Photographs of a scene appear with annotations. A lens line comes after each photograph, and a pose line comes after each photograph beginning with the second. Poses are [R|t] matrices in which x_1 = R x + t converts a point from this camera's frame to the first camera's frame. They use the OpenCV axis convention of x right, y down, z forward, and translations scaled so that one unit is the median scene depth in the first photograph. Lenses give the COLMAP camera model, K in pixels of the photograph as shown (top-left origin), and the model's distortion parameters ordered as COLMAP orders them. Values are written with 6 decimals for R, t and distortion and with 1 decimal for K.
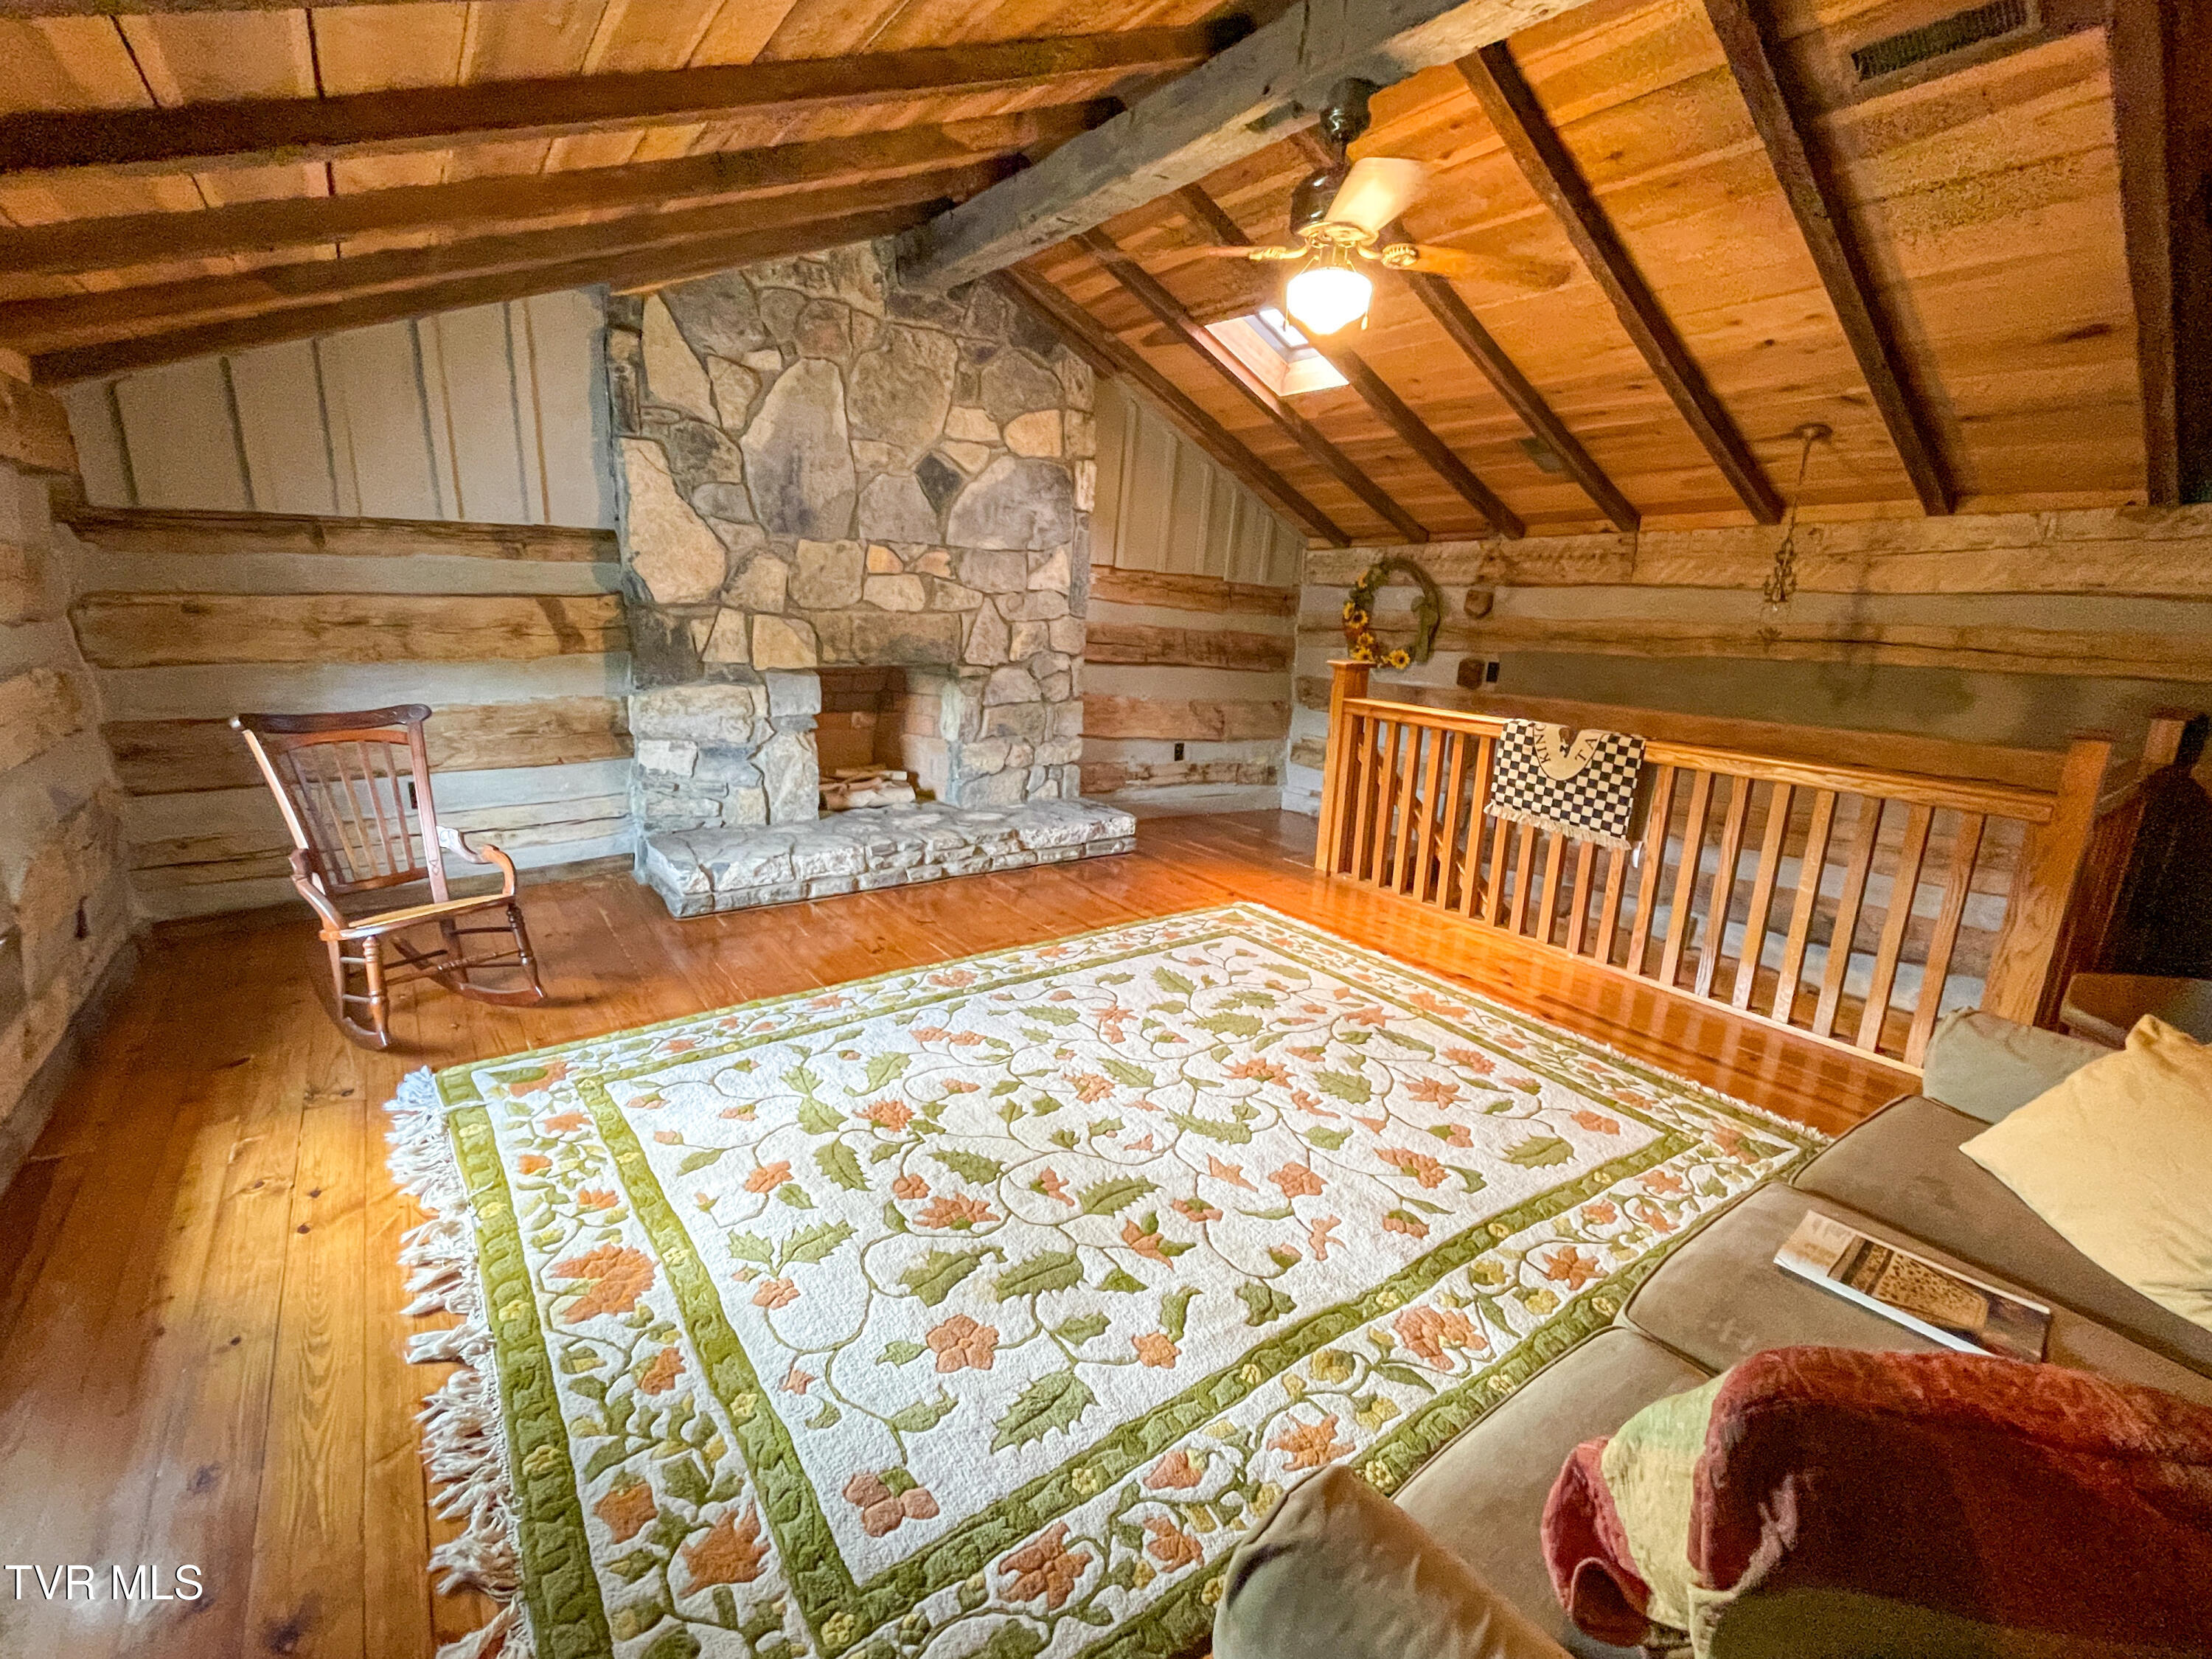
lens RADIAL K [[922.9, 0, 1105.9], [0, 922.9, 821.2], [0, 0, 1]] dist [-0.002504, -0.000069]
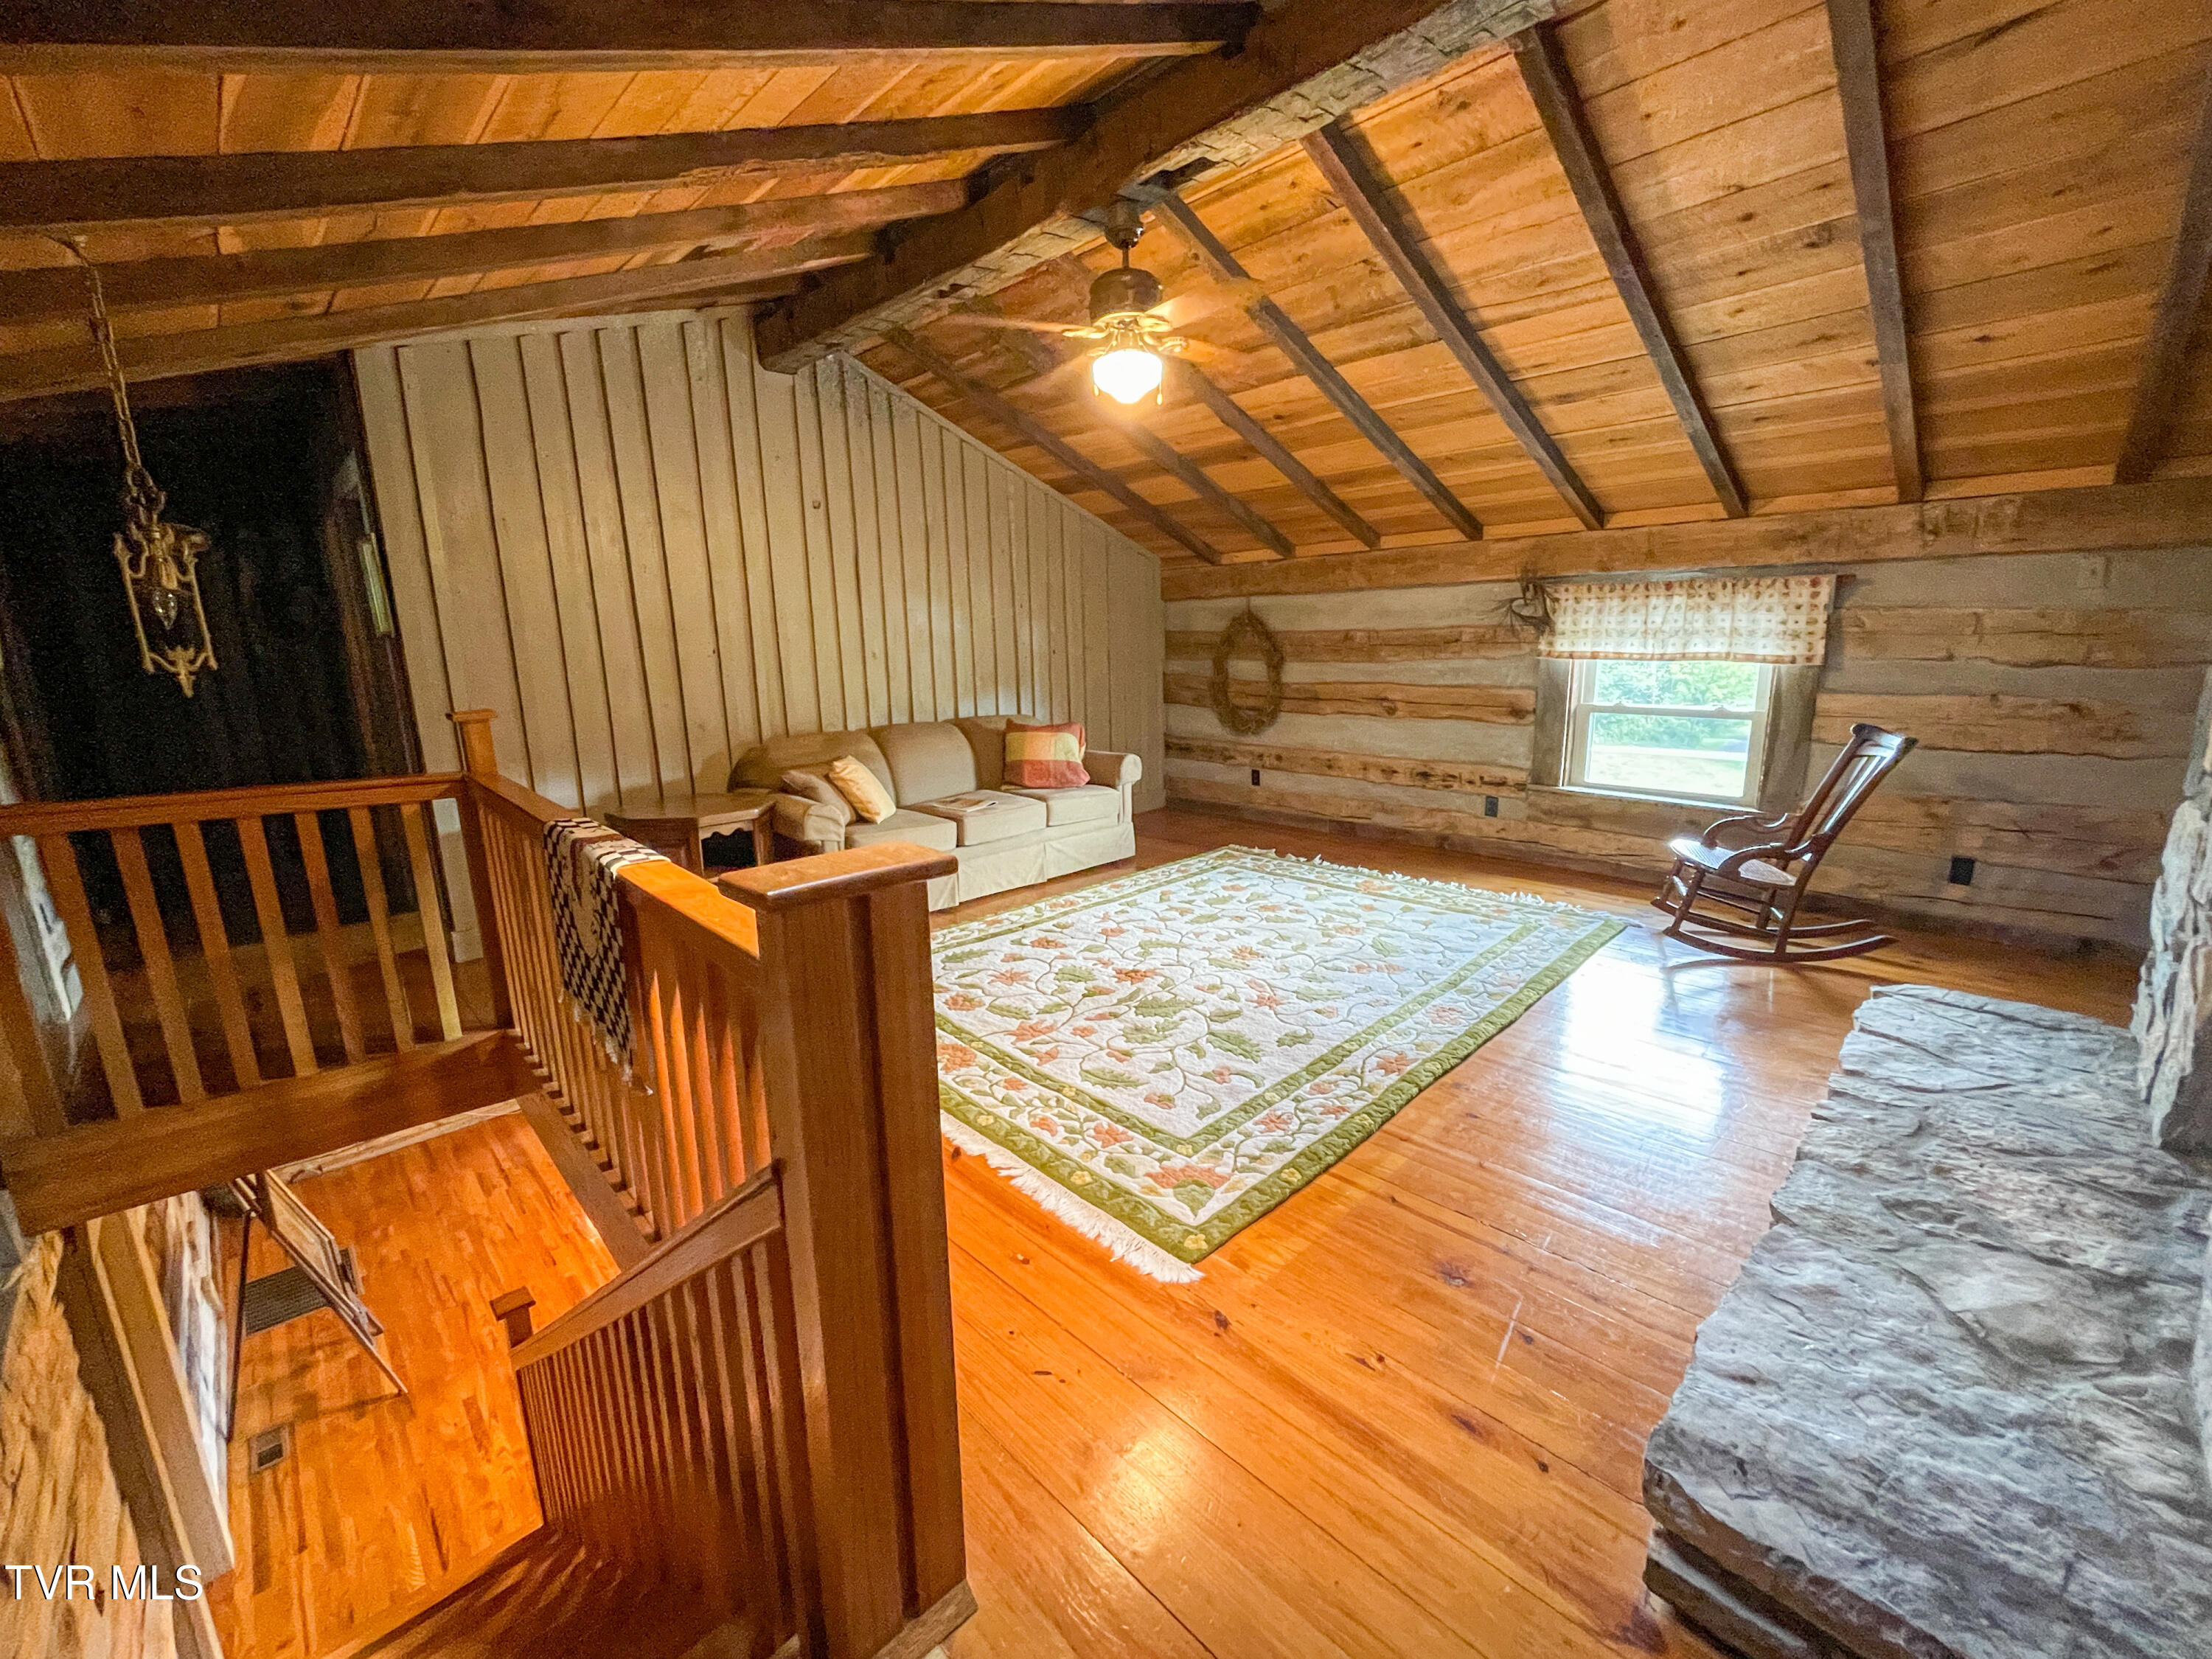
lens RADIAL K [[922.9, 0, 1105.9], [0, 922.9, 821.2], [0, 0, 1]] dist [-0.002504, -0.000069]
pose [[-0.988677, 0.007976, -0.149850, 0.436654], [-0.056542, 0.905191, 0.421228, -0.525735], [0.139003, 0.424931, -0.894490, 2.240857]]
